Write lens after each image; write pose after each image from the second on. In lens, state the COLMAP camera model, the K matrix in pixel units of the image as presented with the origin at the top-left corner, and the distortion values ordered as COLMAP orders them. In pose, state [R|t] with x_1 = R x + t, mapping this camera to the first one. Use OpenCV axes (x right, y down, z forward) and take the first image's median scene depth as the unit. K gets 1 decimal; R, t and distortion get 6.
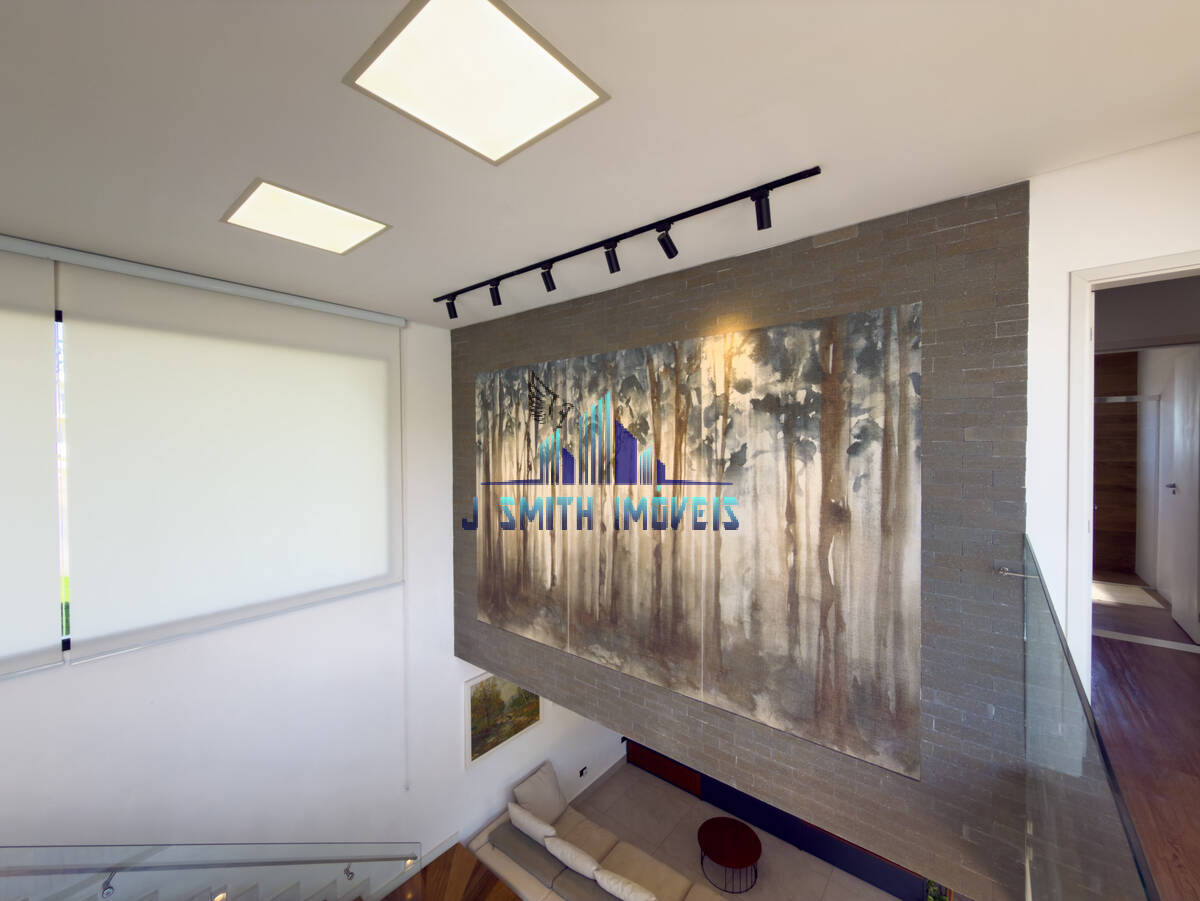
lens RADIAL K [[474.7, 0, 600.0], [0, 474.7, 450.5], [0, 0, 1]] dist [-0.000756, -0.000078]
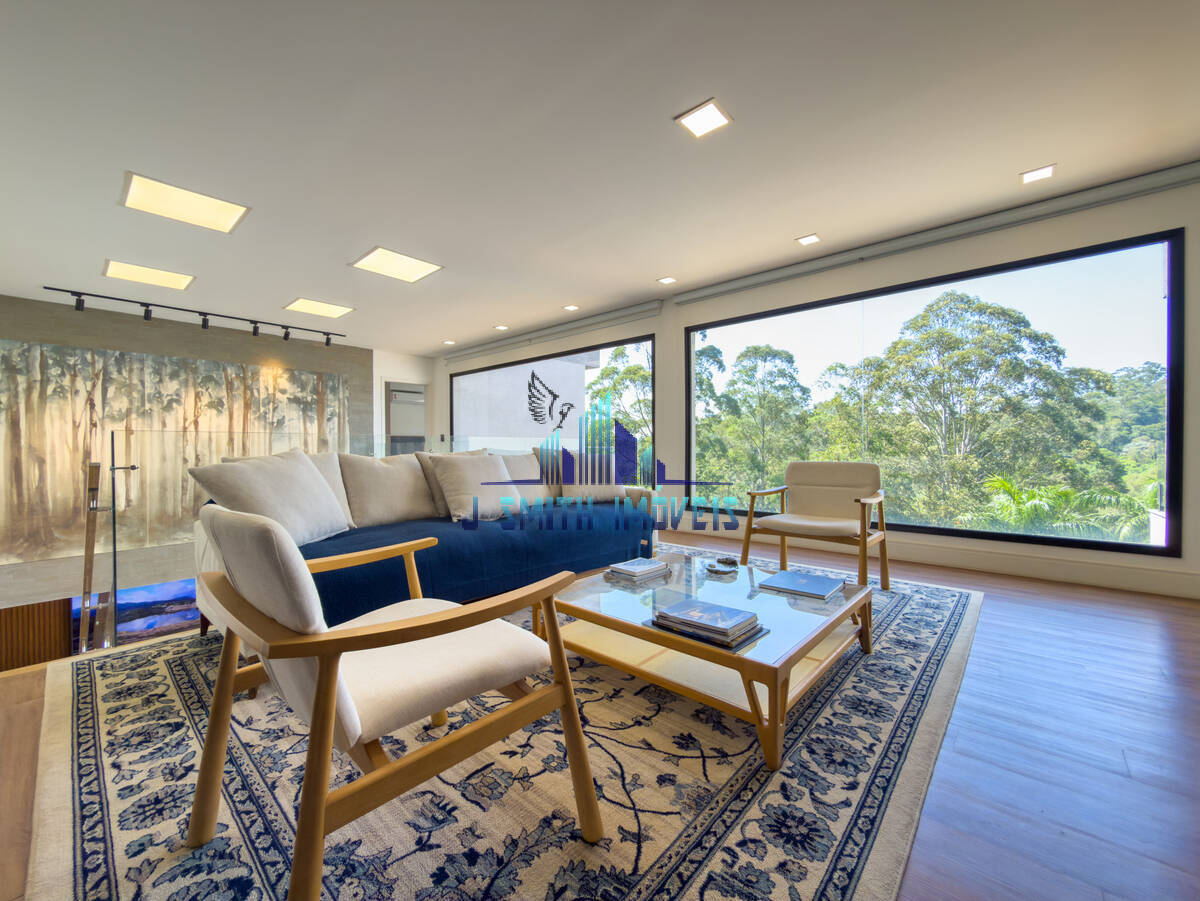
lens RADIAL K [[478.5, 0, 598.5], [0, 478.5, 452.1], [0, 0, 1]] dist [0.000982, 0.000163]
pose [[0.045327, -0.002828, 0.998968, -1.980732], [0.022356, 0.999748, 0.001816, 0.195481], [-0.998722, 0.022250, 0.045379, -0.665749]]
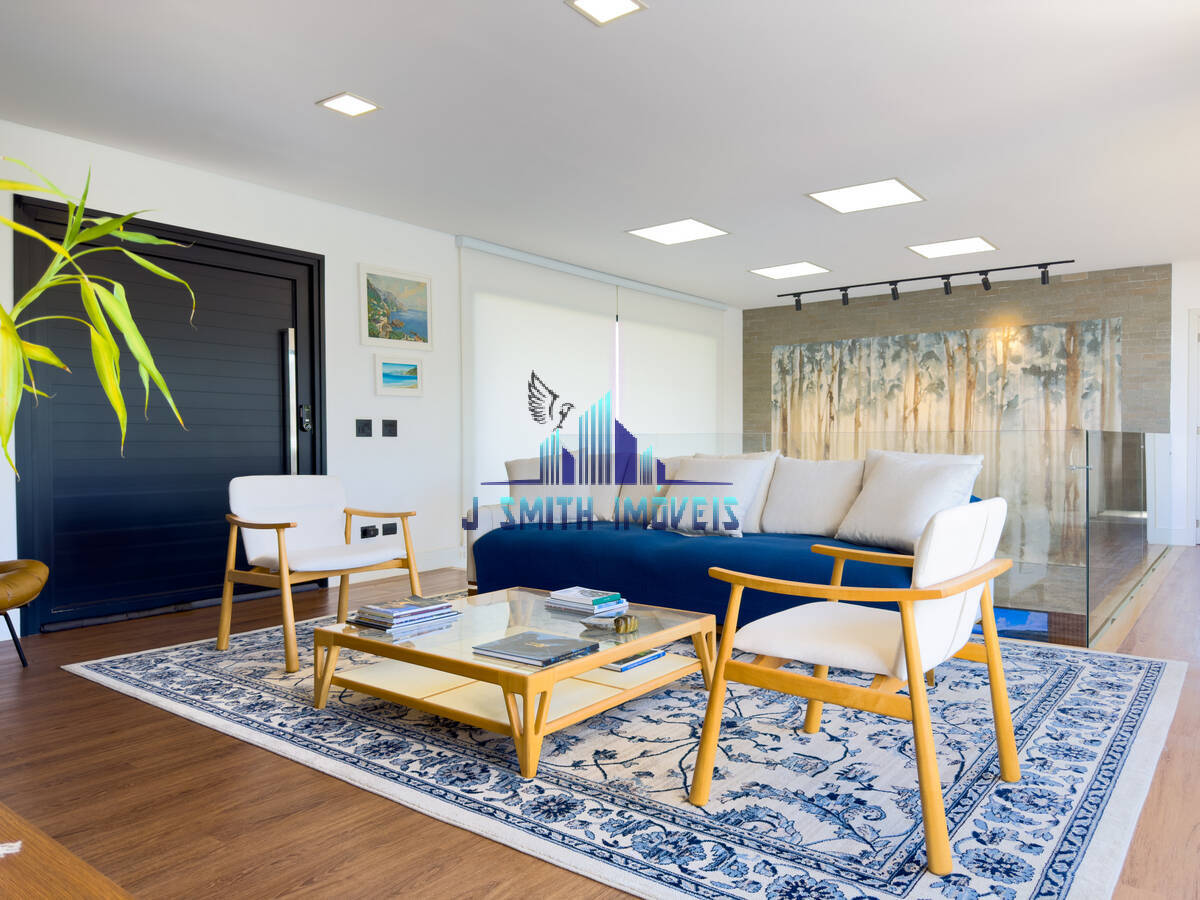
lens RADIAL K [[849.9, 0, 602.7], [0, 849.9, 455.2], [0, 0, 1]] dist [0.038506, -0.054903]
pose [[0.999469, 0.001846, 0.032532, -1.198064], [-0.001886, 0.999997, 0.001209, 0.189994], [-0.032530, -0.001270, 0.999470, -1.871270]]
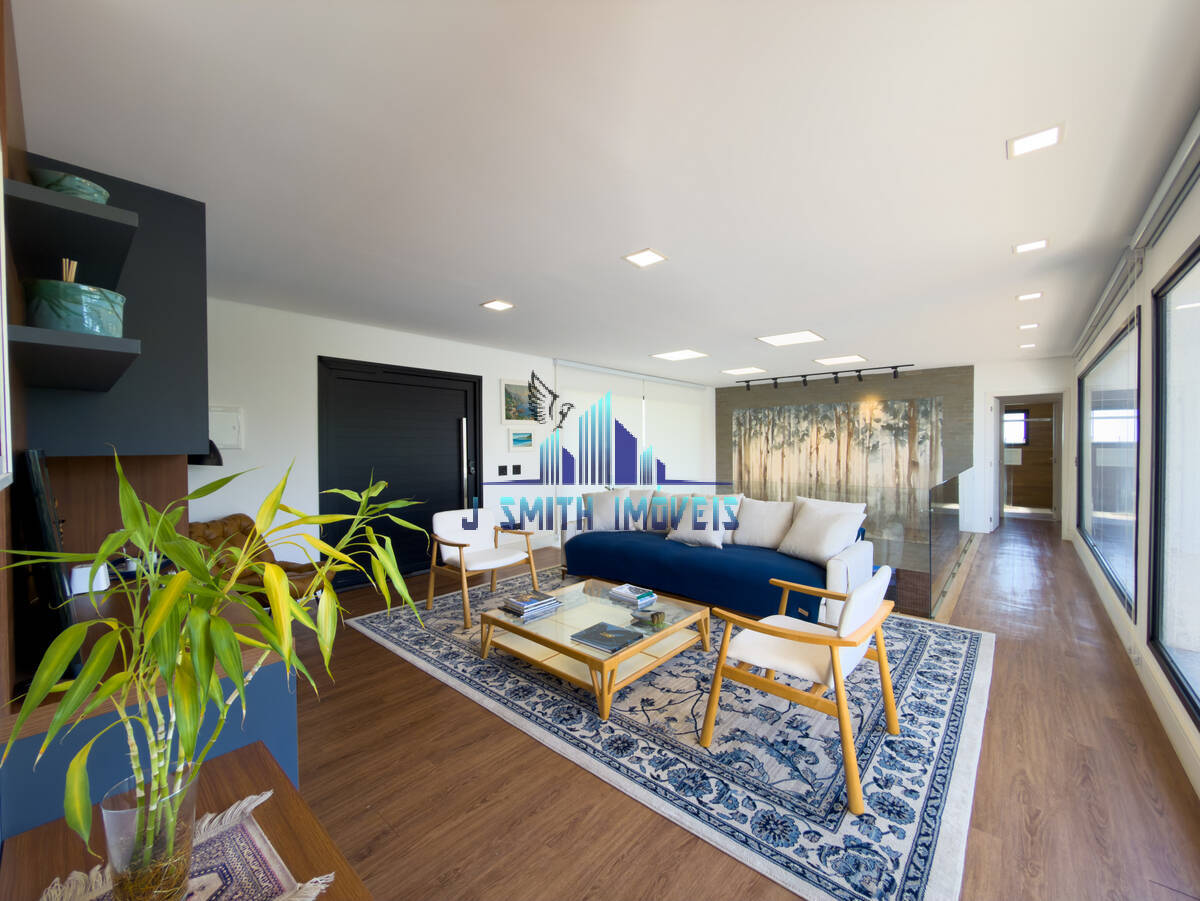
lens RADIAL K [[478.5, 0, 598.5], [0, 478.5, 452.1], [0, 0, 1]] dist [0.000982, 0.000163]
pose [[0.999394, -0.000112, -0.034815, -1.224684], [0.000077, 0.999999, -0.000998, 0.053392], [0.034816, 0.000995, 0.999393, -1.847927]]
